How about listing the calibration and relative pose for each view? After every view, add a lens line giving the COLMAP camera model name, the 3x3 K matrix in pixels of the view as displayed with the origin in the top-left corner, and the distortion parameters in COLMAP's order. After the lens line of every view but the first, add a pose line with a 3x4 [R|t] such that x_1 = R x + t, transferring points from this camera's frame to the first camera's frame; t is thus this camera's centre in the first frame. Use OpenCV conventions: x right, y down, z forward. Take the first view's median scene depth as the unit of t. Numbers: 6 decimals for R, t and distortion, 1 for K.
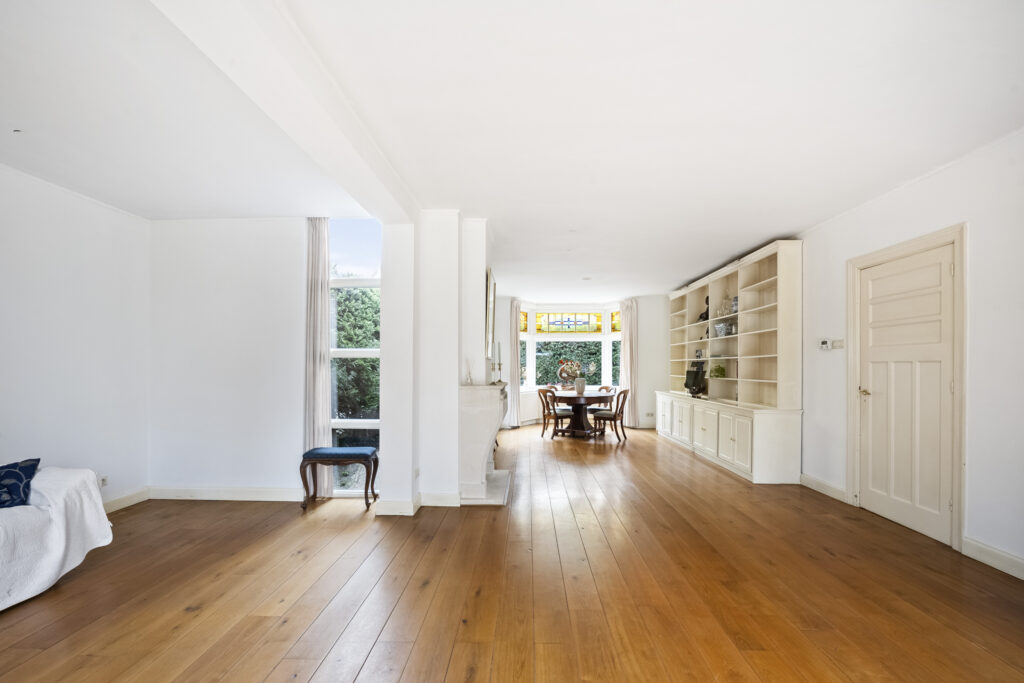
lens RADIAL K [[418.1, 0, 515.6], [0, 418.1, 368.1], [0, 0, 1]] dist [-0.003574, -0.000015]
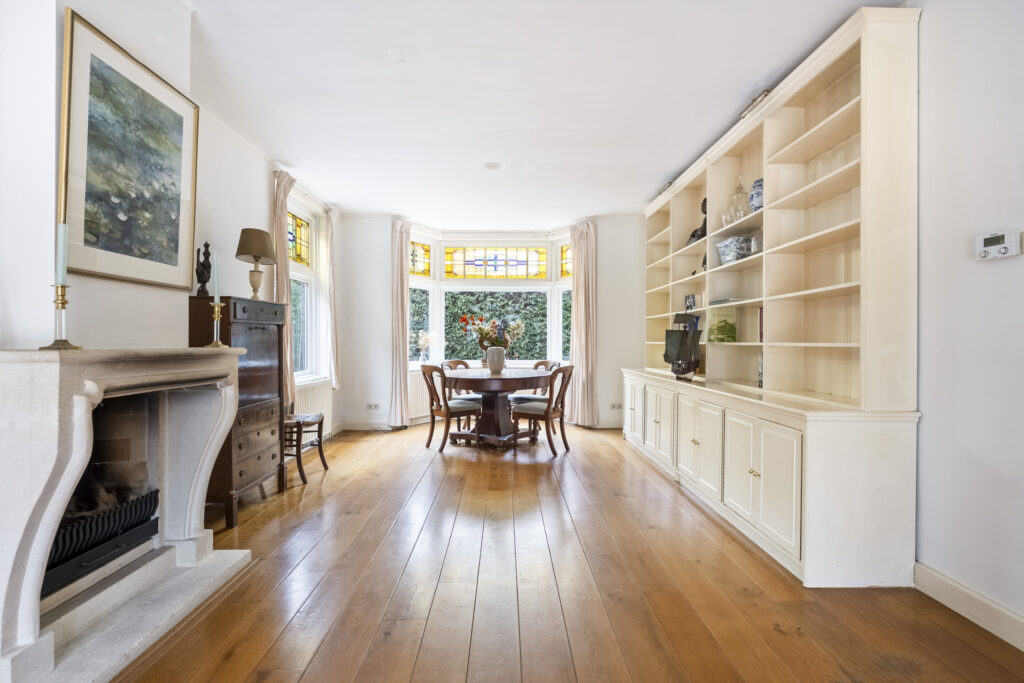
lens RADIAL K [[498.5, 0, 512.0], [0, 498.5, 342.4], [0, 0, 1]] dist [0.000932, -0.000863]
pose [[0.998751, -0.000752, 0.049961, 0.193337], [0.000663, 0.999998, 0.001786, 0.022176], [-0.049962, -0.001751, 0.998750, 0.398603]]
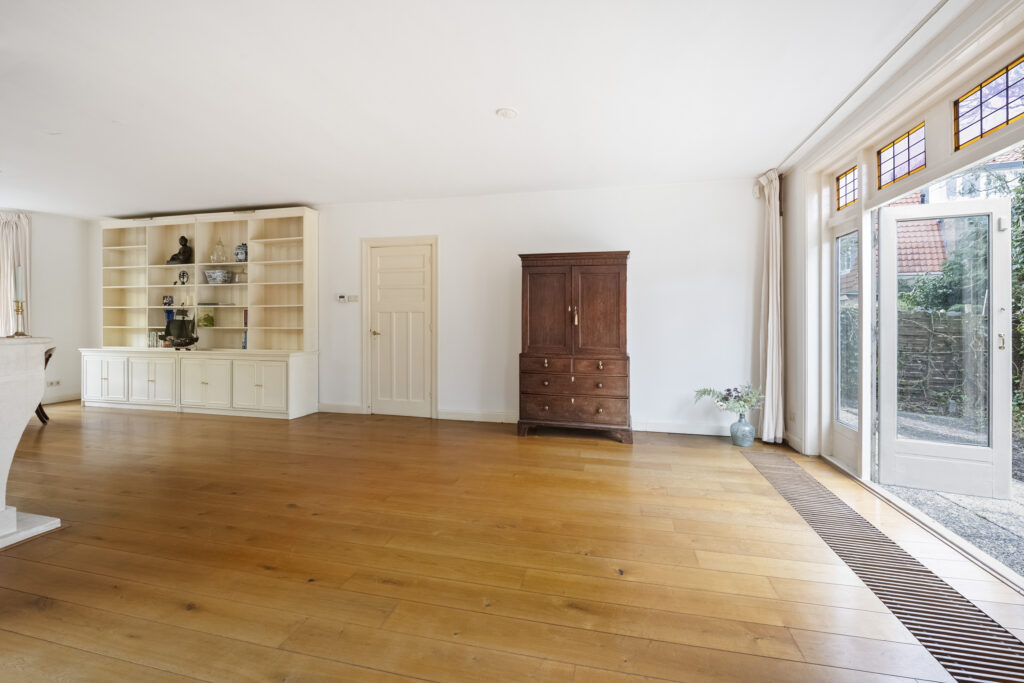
lens RADIAL K [[455.4, 0, 504.1], [0, 455.4, 325.2], [0, 0, 1]] dist [-0.004761, -0.000467]
pose [[0.226193, -0.007416, 0.974054, -0.373828], [0.000544, 0.999972, 0.007487, 0.011828], [-0.974082, -0.001163, 0.226191, 0.131495]]
